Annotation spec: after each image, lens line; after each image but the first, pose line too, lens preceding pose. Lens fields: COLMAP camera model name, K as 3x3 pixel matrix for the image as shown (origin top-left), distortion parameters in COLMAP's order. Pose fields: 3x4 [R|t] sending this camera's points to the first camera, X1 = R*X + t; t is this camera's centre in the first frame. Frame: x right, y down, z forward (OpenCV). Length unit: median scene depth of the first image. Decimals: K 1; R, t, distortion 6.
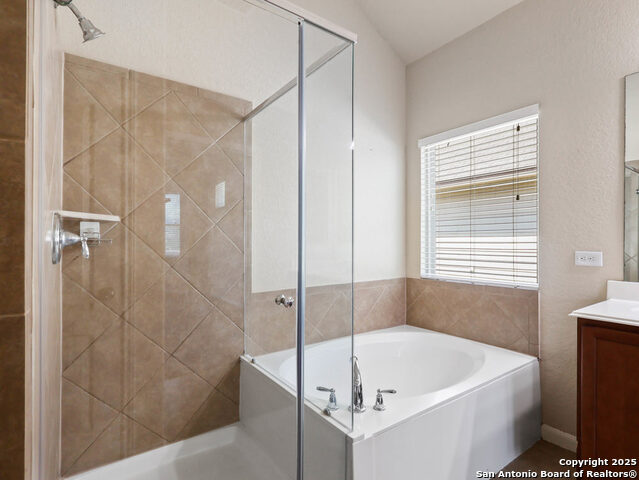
lens RADIAL K [[332.8, 0, 322.5], [0, 332.8, 241.5], [0, 0, 1]] dist [-0.006139, 0.001264]
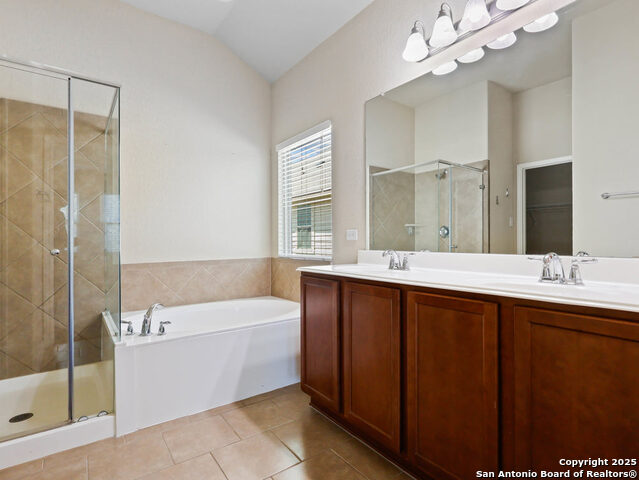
lens RADIAL K [[332.8, 0, 316.5], [0, 332.8, 238.9], [0, 0, 1]] dist [-0.006139, 0.001264]
pose [[0.999850, -0.005924, 0.016271, 0.584970], [0.005980, 0.999976, -0.003436, 0.065922], [-0.016250, 0.003532, 0.999862, -0.327323]]
